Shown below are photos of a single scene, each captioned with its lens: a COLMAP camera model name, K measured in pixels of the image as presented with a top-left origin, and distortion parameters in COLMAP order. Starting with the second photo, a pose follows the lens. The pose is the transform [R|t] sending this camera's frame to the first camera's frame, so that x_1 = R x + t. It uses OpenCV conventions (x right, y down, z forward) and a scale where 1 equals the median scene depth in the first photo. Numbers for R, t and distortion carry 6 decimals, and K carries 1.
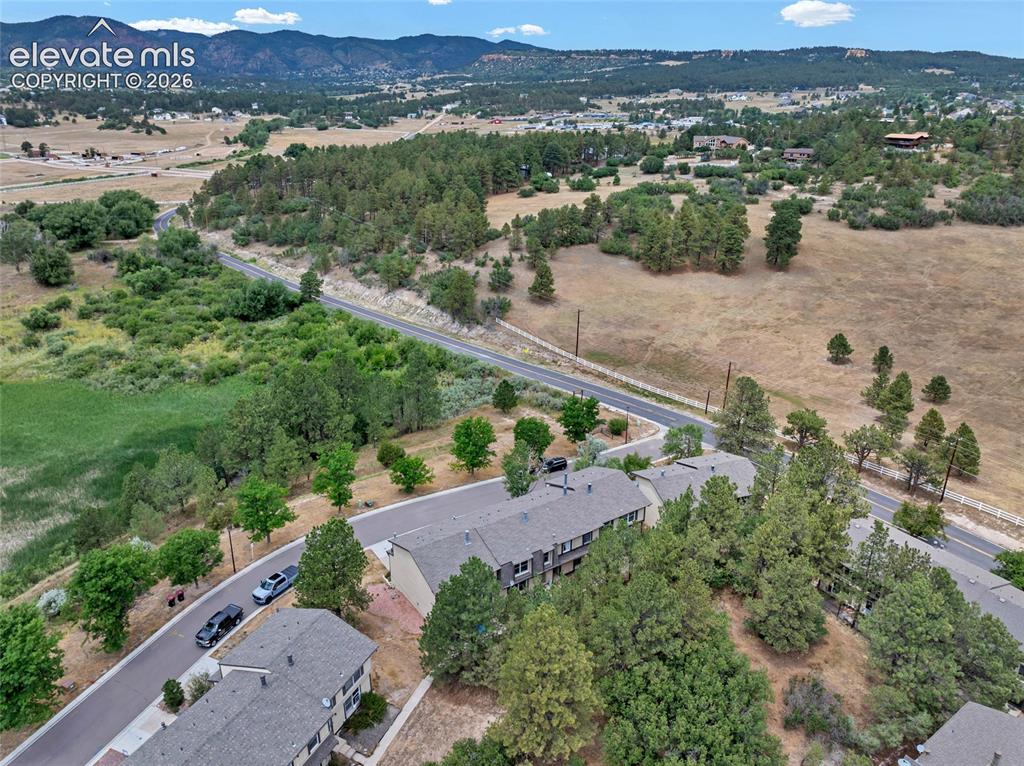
lens RADIAL K [[758.6, 0, 512.7], [0, 758.6, 384.6], [0, 0, 1]] dist [-0.056622, 0.020220]
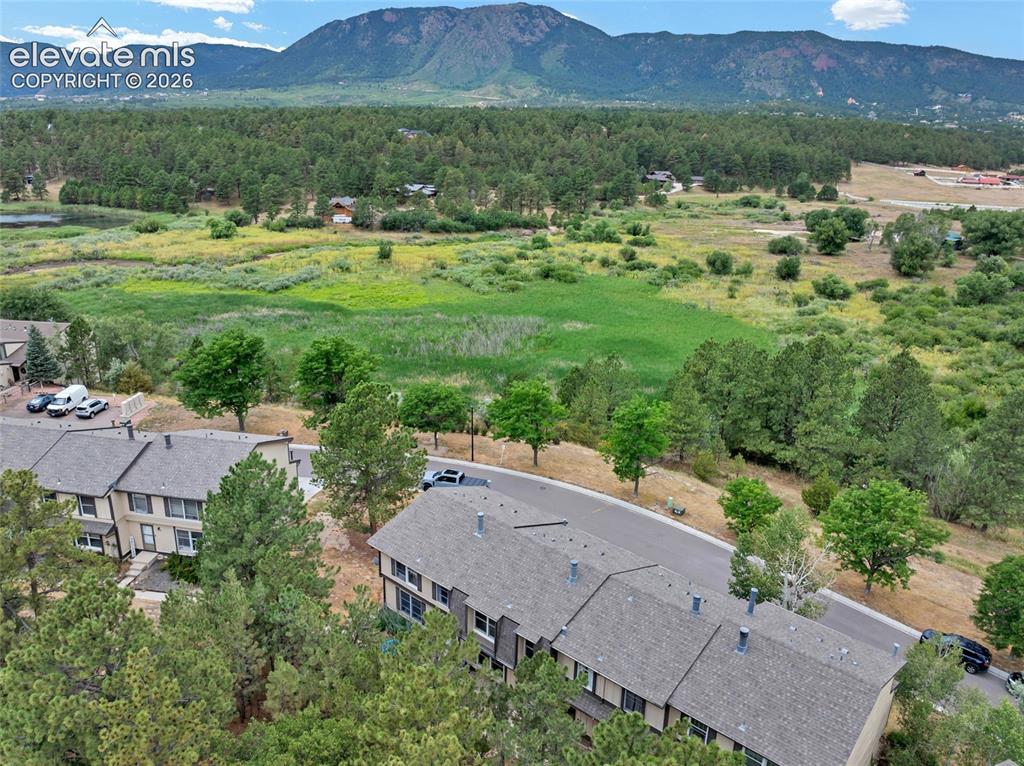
lens RADIAL K [[758.6, 0, 507.9], [0, 758.6, 384.3], [0, 0, 1]] dist [-0.056622, 0.020220]
pose [[0.238772, 0.313041, -0.919235, 0.177562], [-0.387662, 0.898642, 0.205332, -0.010729], [0.890341, 0.307325, 0.335924, 0.306731]]
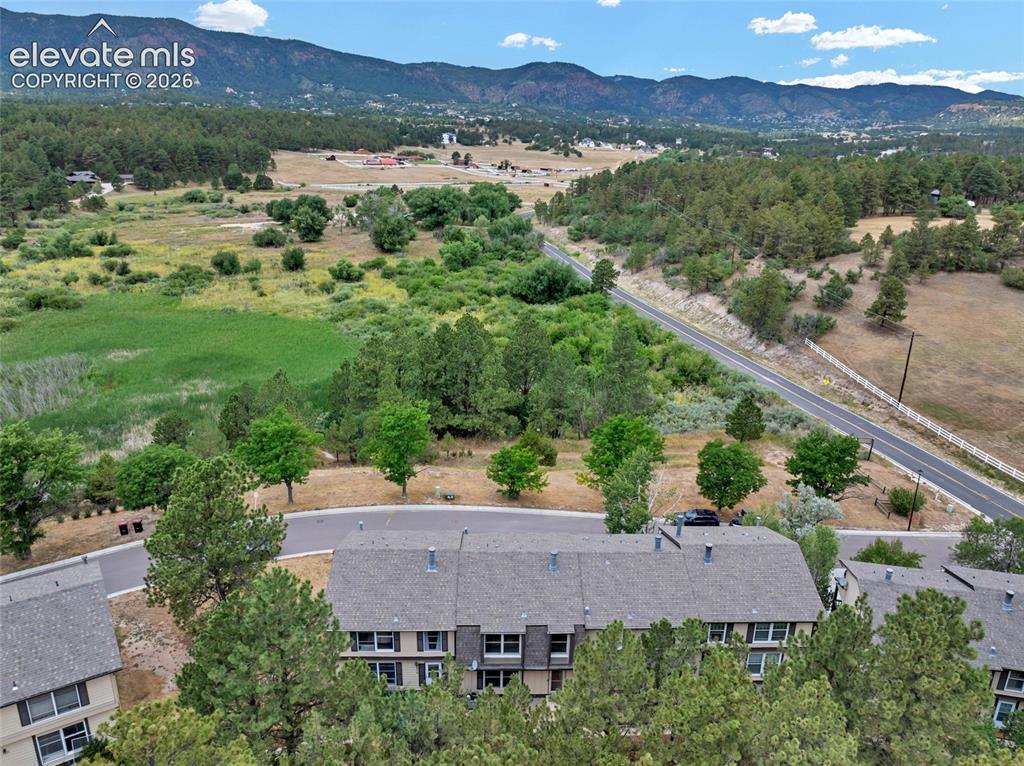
lens RADIAL K [[758.6, 0, 503.8], [0, 758.6, 382.3], [0, 0, 1]] dist [-0.056622, 0.020220]
pose [[0.843001, 0.182207, -0.506112, 0.098284], [-0.218704, 0.975704, -0.013016, 0.025721], [0.491444, 0.121661, 0.862369, 0.199926]]
